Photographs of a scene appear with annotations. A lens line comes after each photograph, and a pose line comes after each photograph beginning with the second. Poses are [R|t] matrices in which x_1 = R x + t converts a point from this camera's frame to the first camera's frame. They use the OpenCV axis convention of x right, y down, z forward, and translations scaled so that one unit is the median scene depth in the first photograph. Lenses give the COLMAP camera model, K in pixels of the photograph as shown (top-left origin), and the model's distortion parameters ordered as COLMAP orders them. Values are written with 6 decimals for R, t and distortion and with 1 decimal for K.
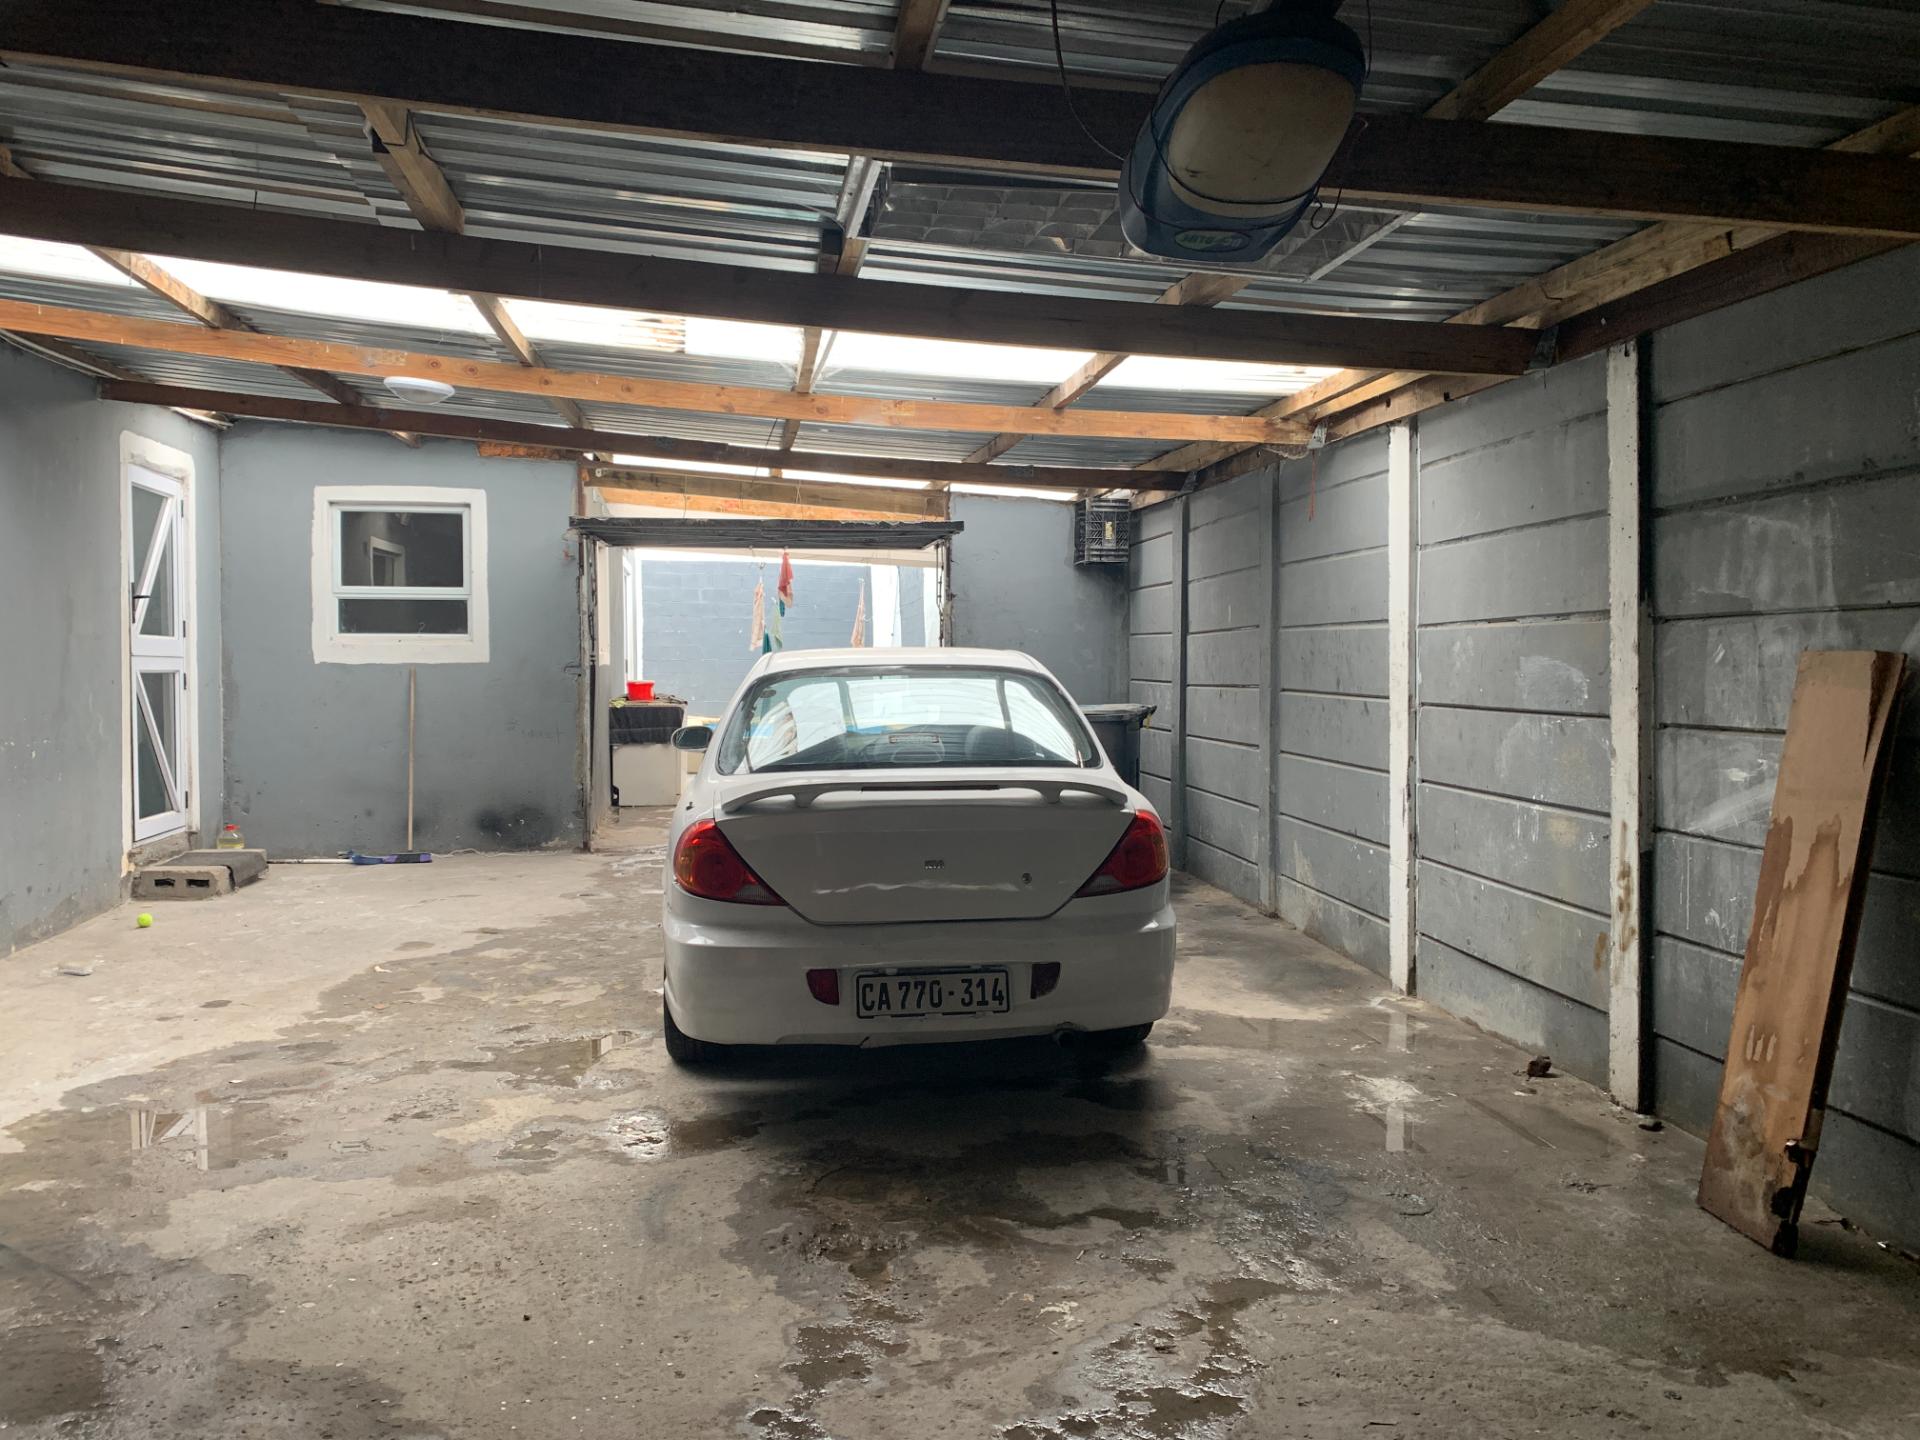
lens RADIAL K [[1455.9, 0, 959.7], [0, 1455.9, 690.7], [0, 0, 1]] dist [0.009359, -0.003212]
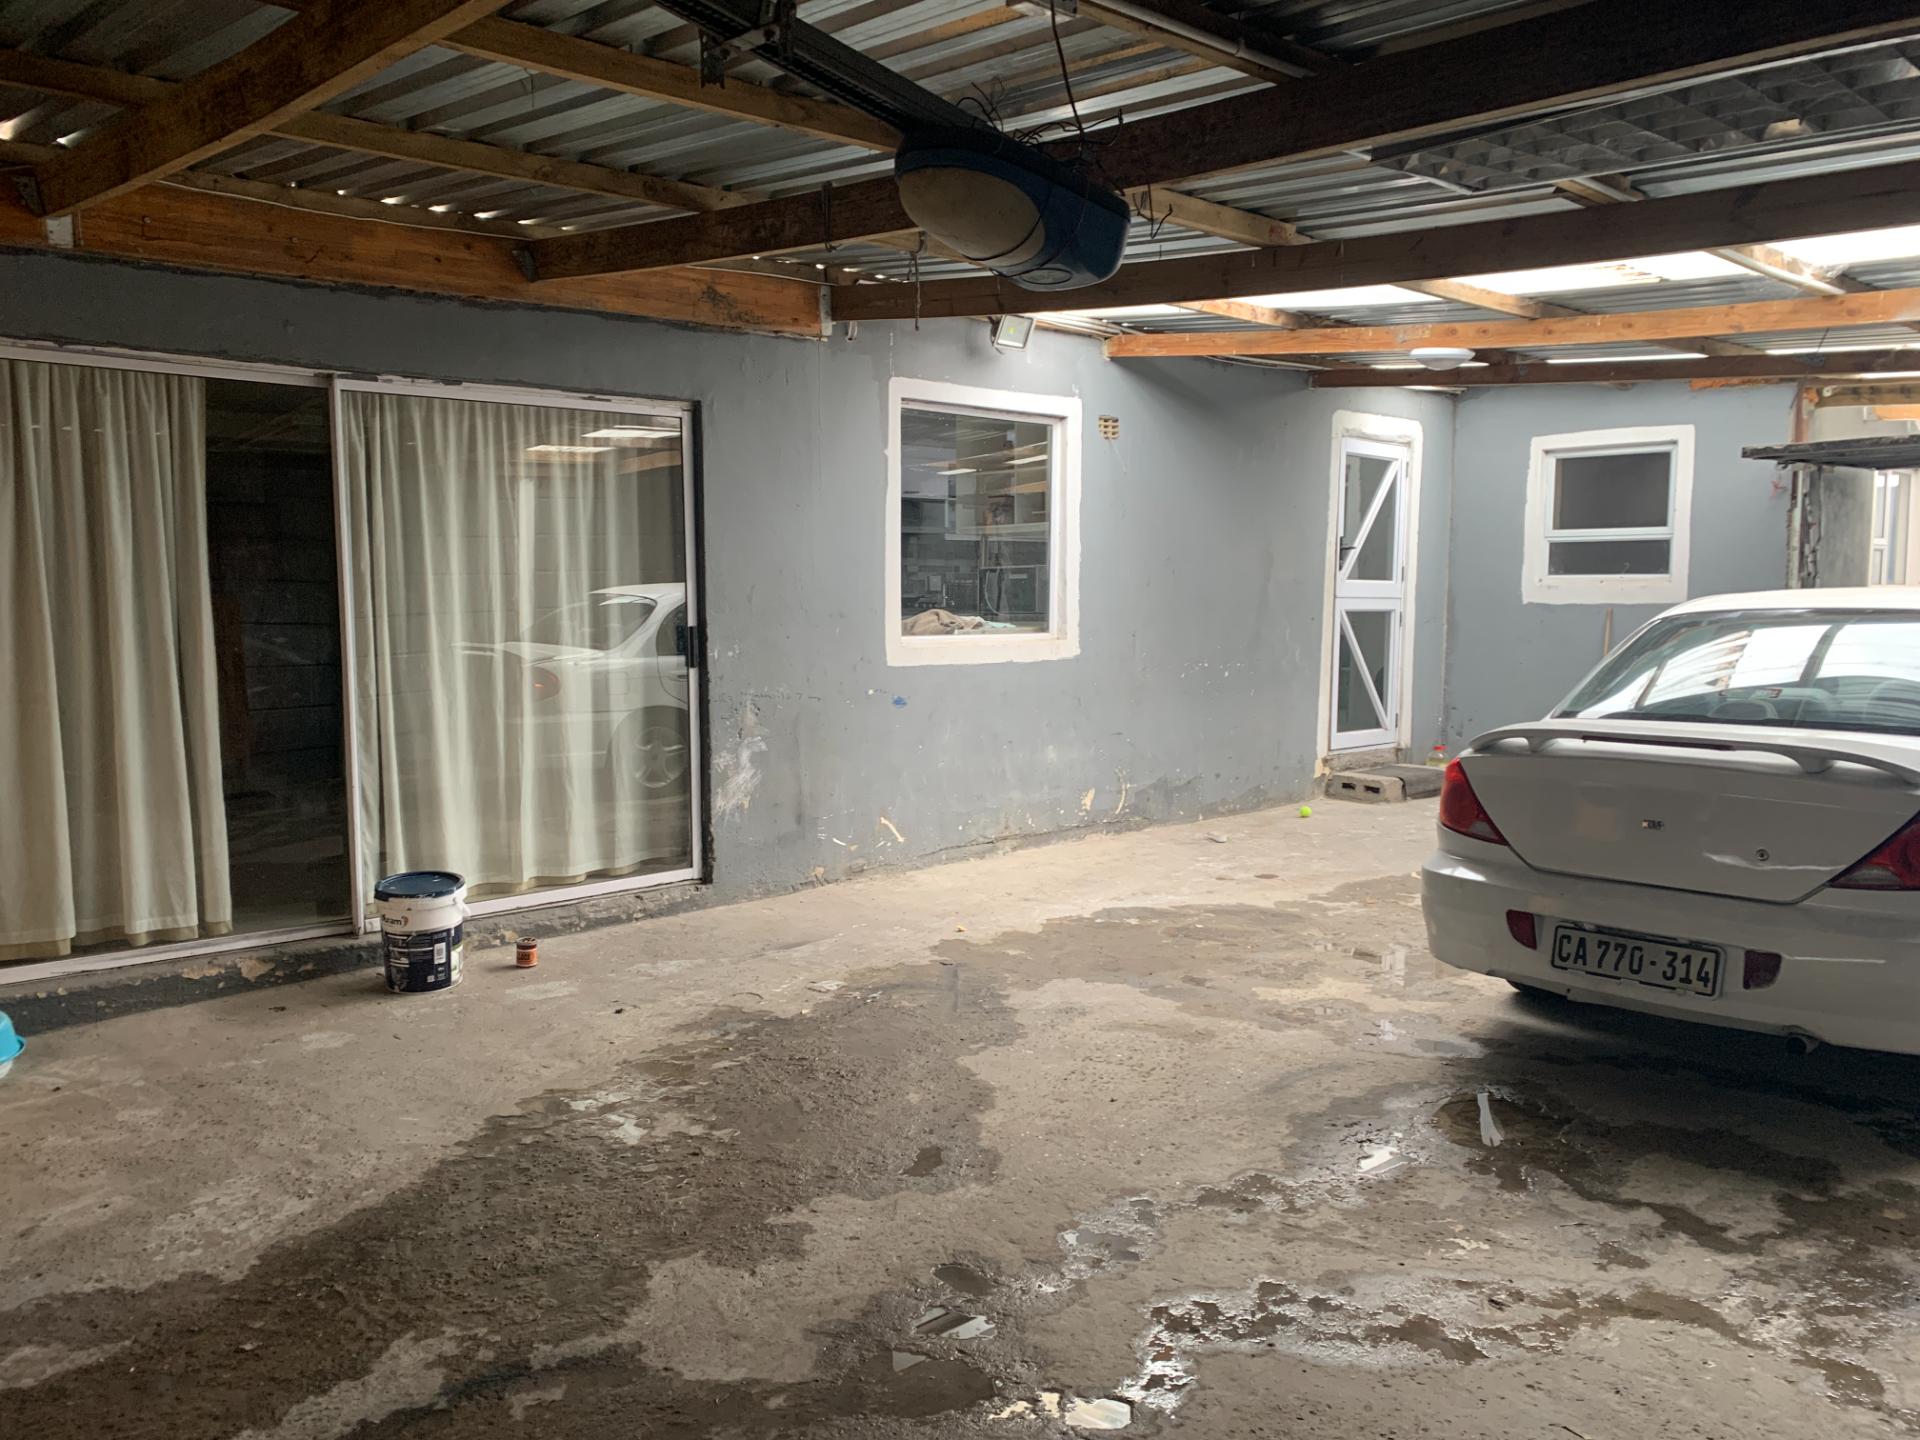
lens RADIAL K [[1470.3, 0, 950.9], [0, 1470.3, 724.1], [0, 0, 1]] dist [0.009272, -0.020070]
pose [[0.554507, 0.071904, -0.829067, 0.518234], [-0.016766, 0.997023, 0.075257, -0.010525], [0.832010, -0.027831, 0.554062, 0.097424]]
